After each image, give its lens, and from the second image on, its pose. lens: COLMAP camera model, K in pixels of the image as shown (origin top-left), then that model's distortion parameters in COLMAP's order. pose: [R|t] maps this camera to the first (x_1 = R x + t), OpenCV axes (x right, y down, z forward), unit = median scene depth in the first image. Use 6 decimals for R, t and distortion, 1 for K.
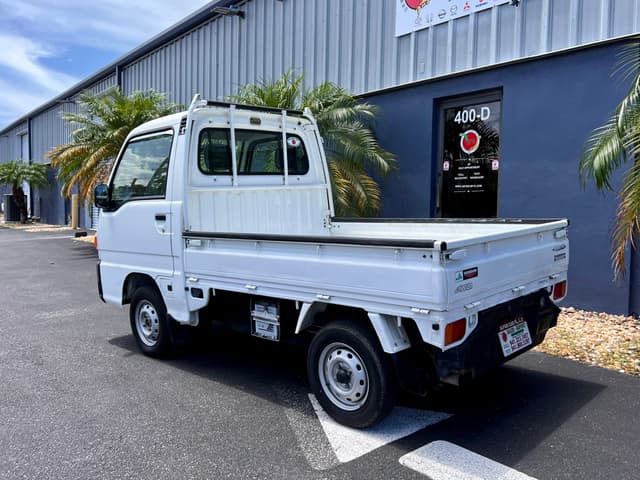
lens RADIAL K [[569.6, 0, 333.6], [0, 569.6, 230.0], [0, 0, 1]] dist [0.065586, -0.082890]
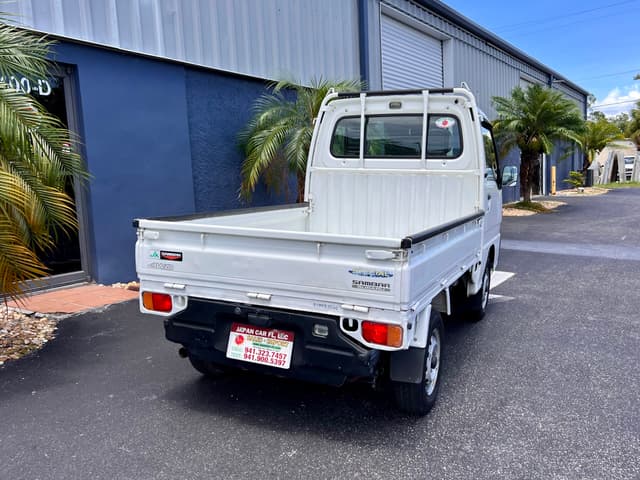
lens RADIAL K [[558.7, 0, 333.2], [0, 558.7, 244.2], [0, 0, 1]] dist [0.031486, -0.015960]
pose [[-0.321962, -0.109400, 0.940411, -1.033831], [0.078595, 0.986784, 0.141703, -0.086106], [-0.943485, 0.119535, -0.309109, 1.313741]]
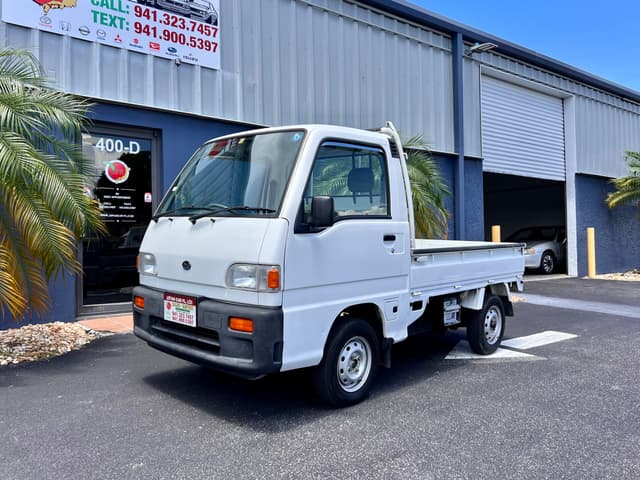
lens RADIAL K [[530.5, 0, 318.2], [0, 530.5, 236.4], [0, 0, 1]] dist [0.028539, -0.010993]
pose [[-0.000677, 0.006226, 0.999980, -1.064179], [0.057733, 0.998313, -0.006177, -0.022684], [-0.998332, 0.057728, -0.001035, 1.004096]]
